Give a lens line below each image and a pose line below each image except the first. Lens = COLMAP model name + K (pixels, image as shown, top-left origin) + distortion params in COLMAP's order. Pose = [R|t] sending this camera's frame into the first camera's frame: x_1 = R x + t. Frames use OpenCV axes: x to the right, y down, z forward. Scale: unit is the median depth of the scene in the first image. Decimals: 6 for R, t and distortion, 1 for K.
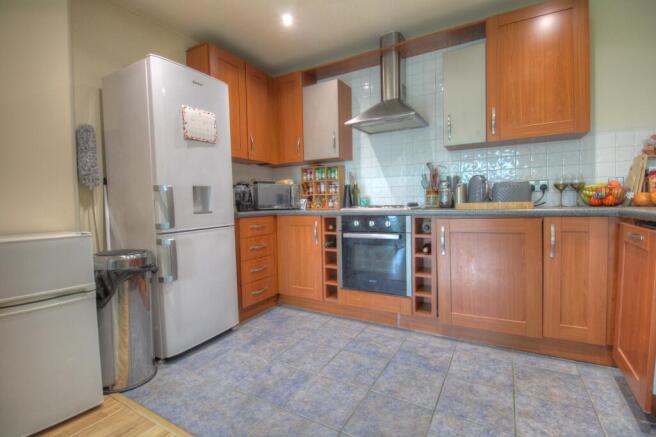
lens RADIAL K [[305.8, 0, 328.2], [0, 305.8, 214.2], [0, 0, 1]] dist [0.000173, -0.009327]
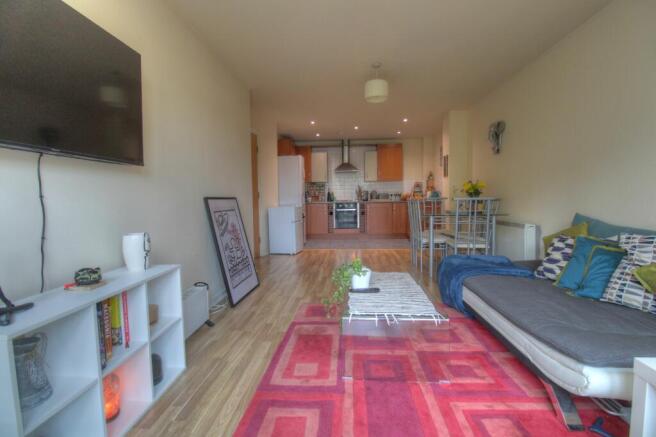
lens RADIAL K [[305.8, 0, 328.2], [0, 305.8, 214.2], [0, 0, 1]] dist [0.000173, -0.009327]
pose [[0.898547, -0.013090, 0.438682, -1.447018], [0.011198, 0.999913, 0.006900, 0.096873], [-0.438735, -0.001288, 0.898616, -1.778568]]
